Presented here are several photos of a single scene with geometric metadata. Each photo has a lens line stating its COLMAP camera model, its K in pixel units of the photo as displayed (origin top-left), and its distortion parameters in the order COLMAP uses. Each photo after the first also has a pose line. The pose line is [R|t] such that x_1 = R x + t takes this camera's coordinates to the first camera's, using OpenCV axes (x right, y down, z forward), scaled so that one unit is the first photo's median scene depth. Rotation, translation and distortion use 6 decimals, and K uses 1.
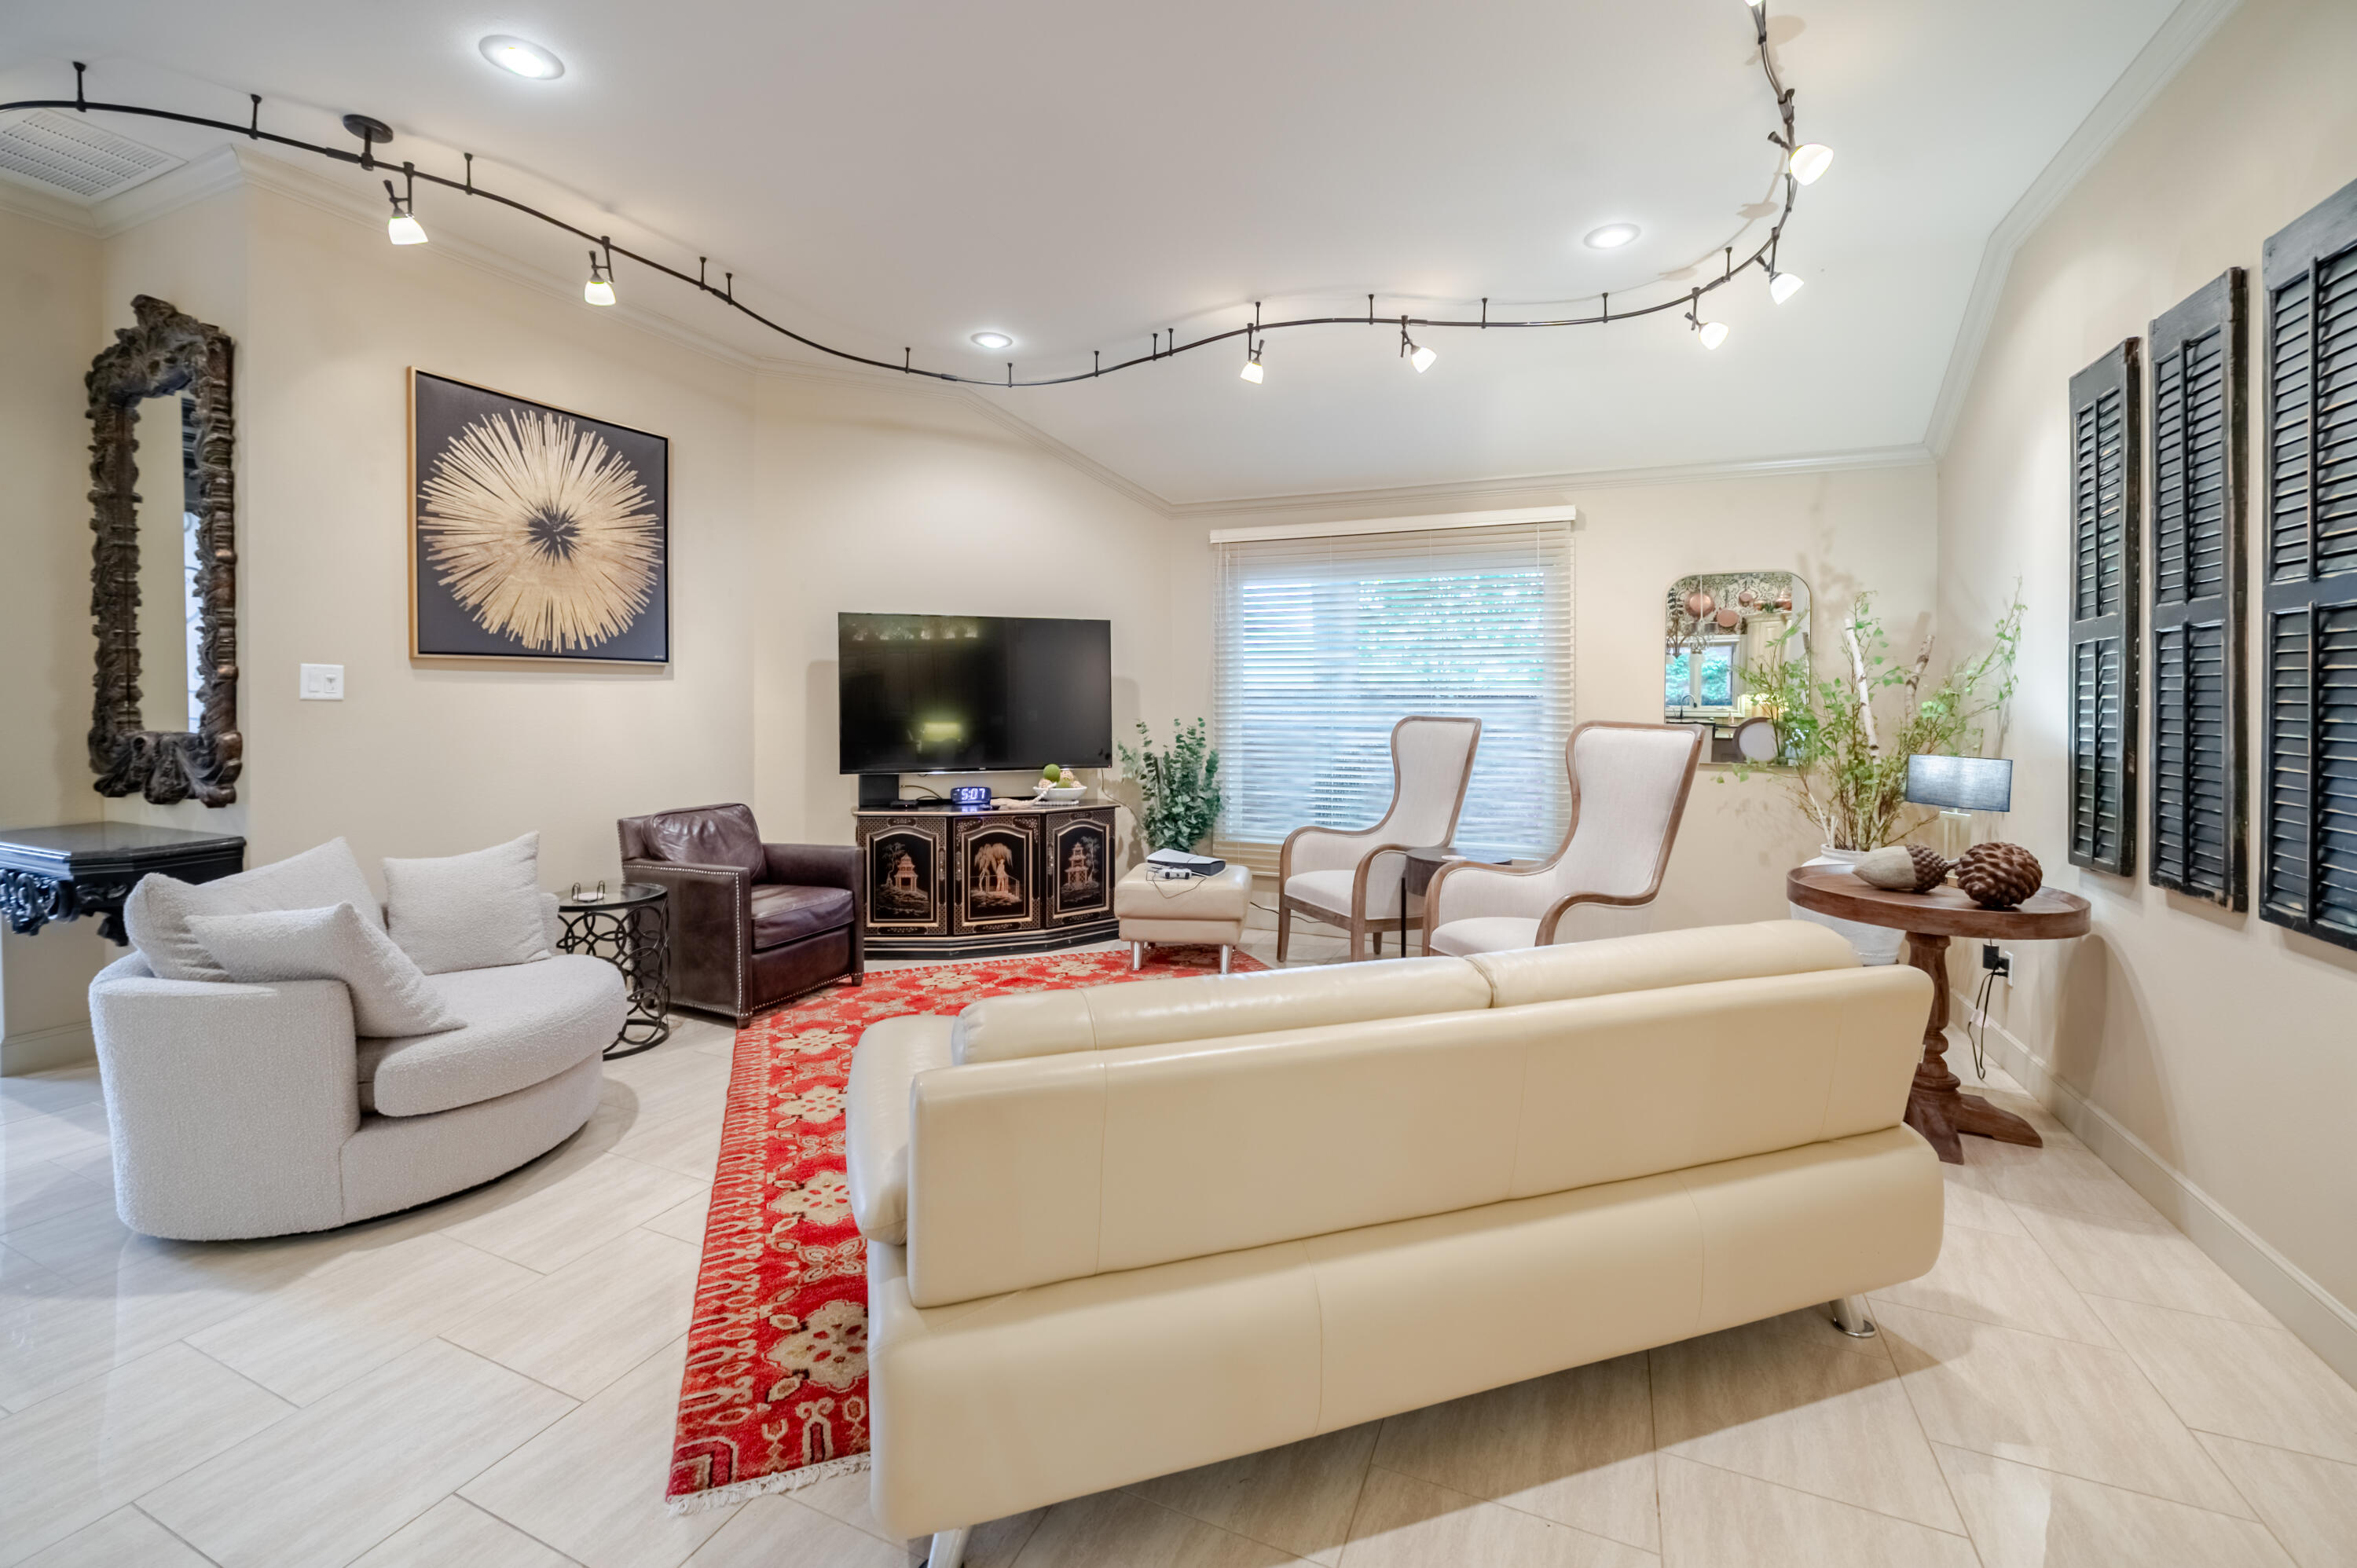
lens RADIAL K [[962.4, 0, 1181.1], [0, 962.4, 701.0], [0, 0, 1]] dist [-0.010569, -0.000031]
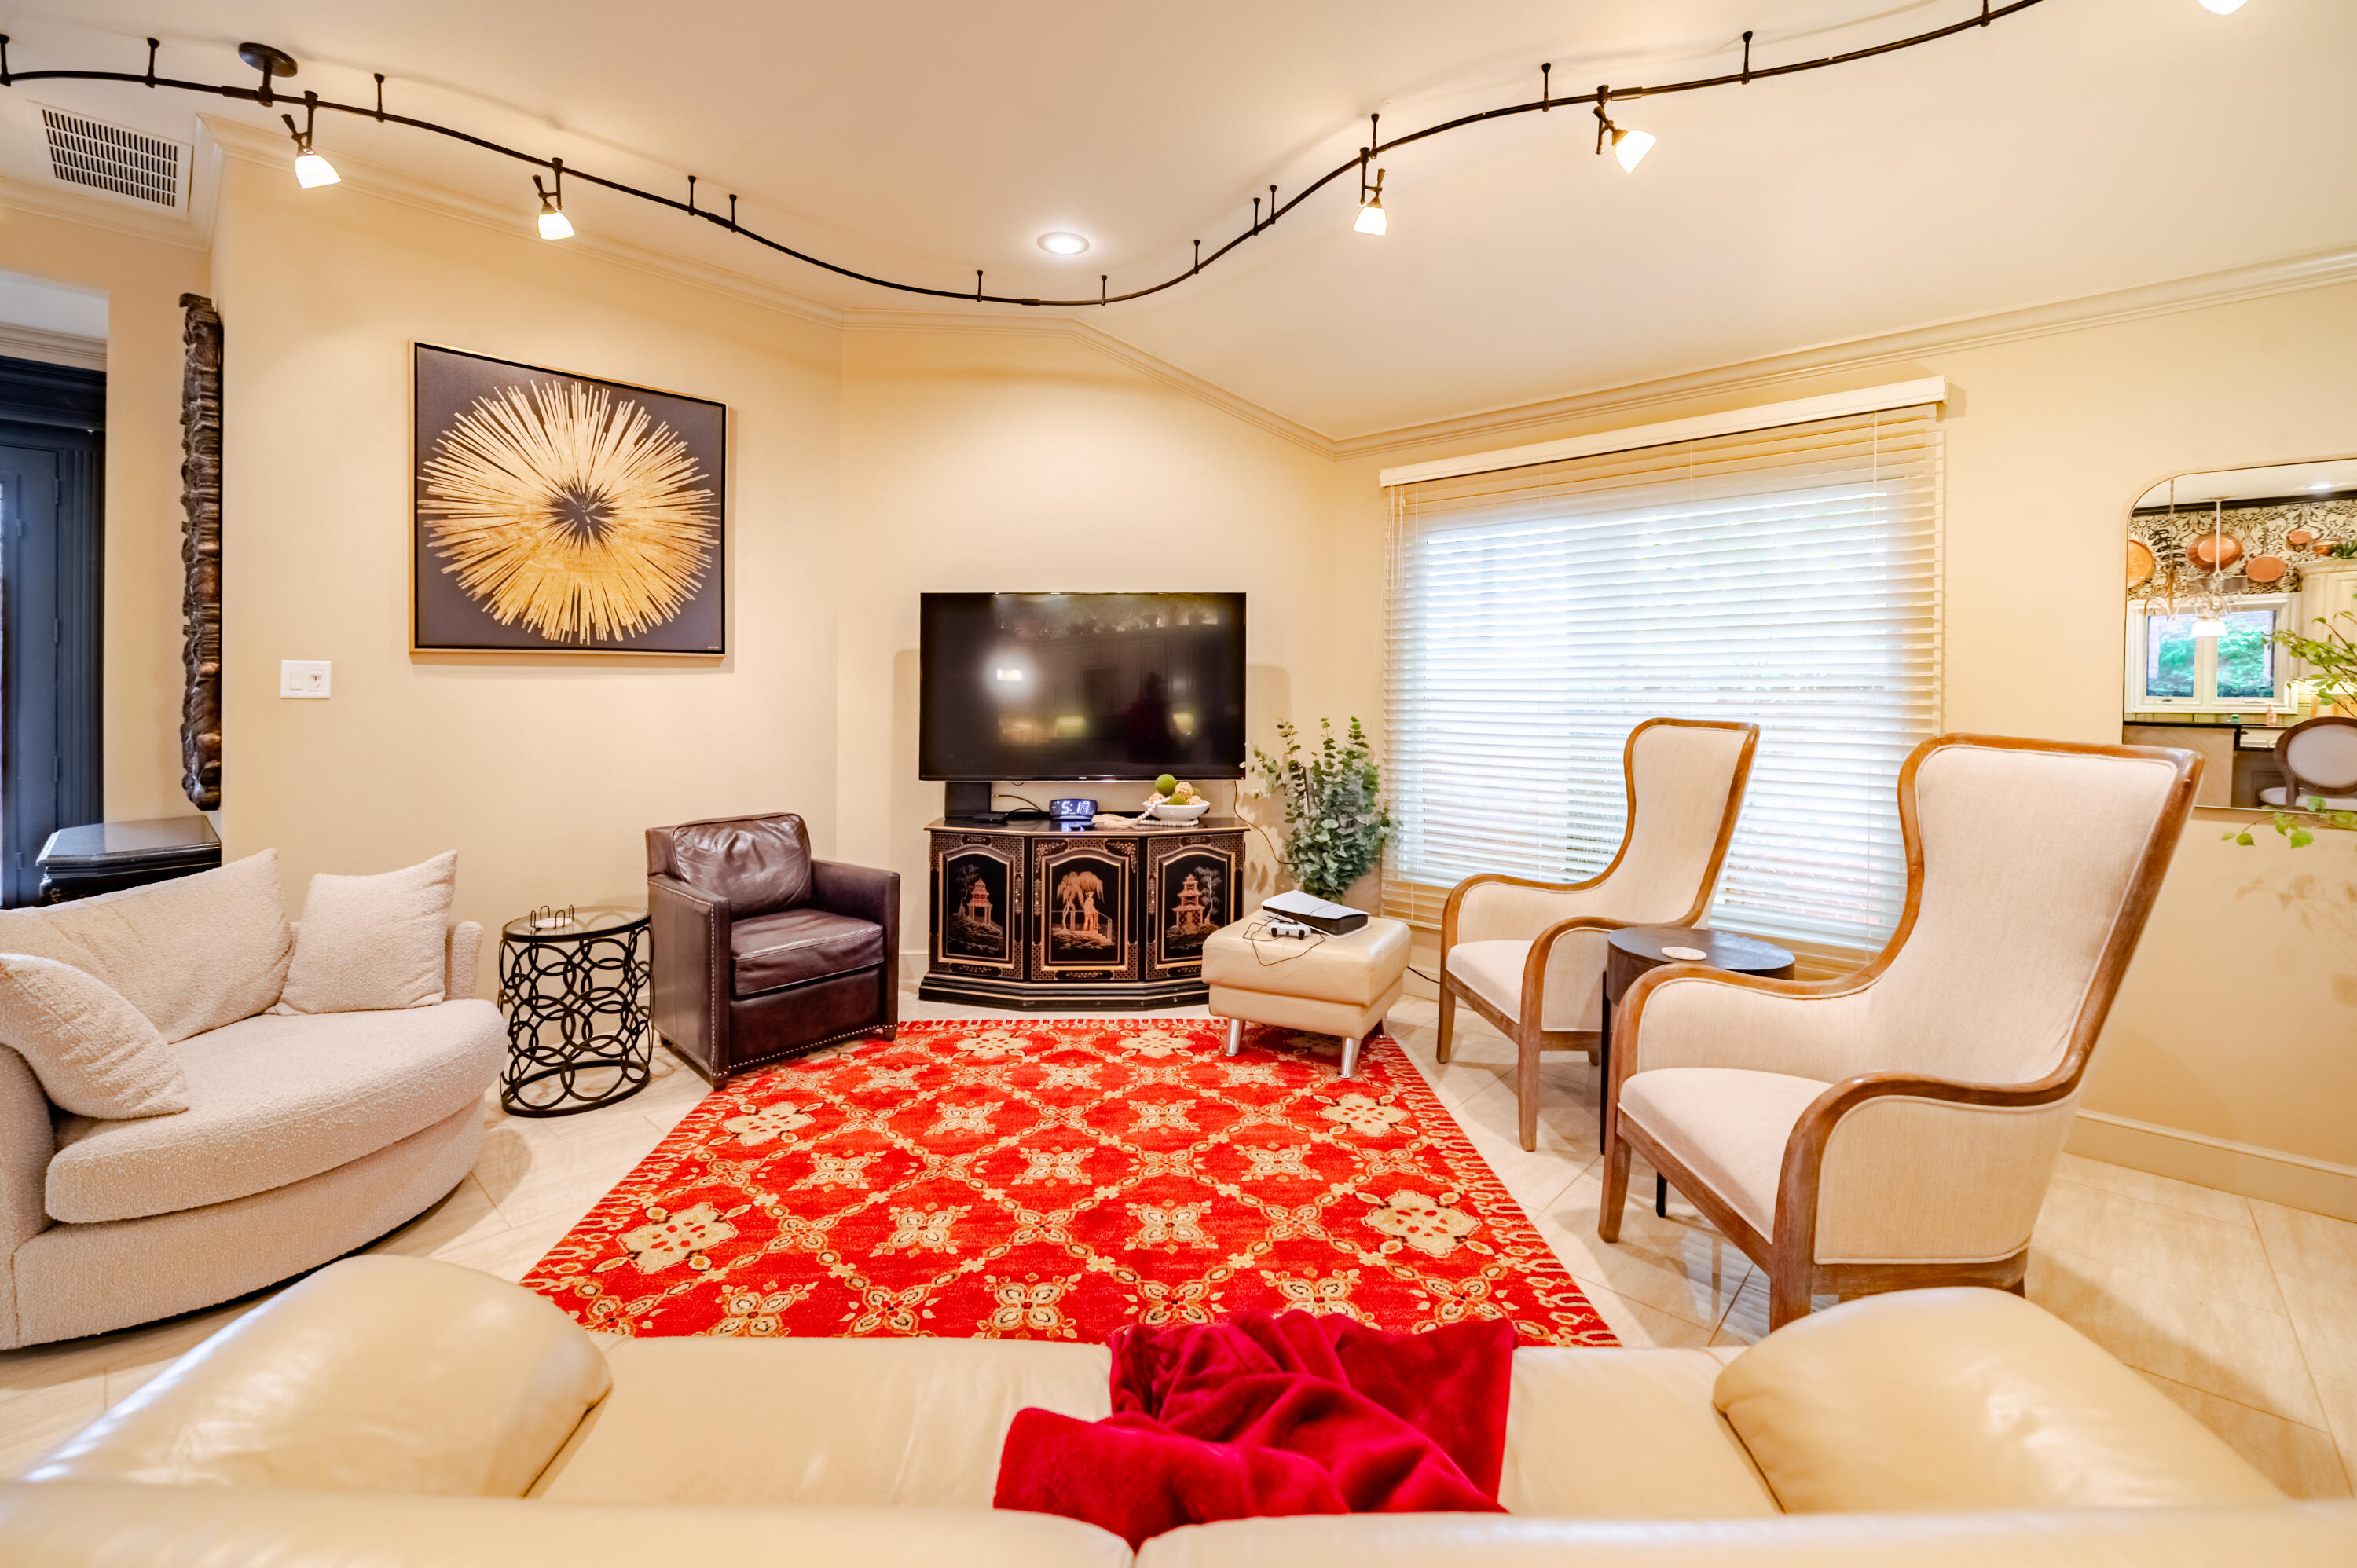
lens RADIAL K [[962.4, 0, 1181.1], [0, 962.4, 701.0], [0, 0, 1]] dist [-0.010569, -0.000031]
pose [[0.944820, 0.001723, -0.327587, 0.165331], [0.002494, 0.999919, 0.012453, -0.005995], [0.327582, -0.012583, 0.944739, 0.289504]]
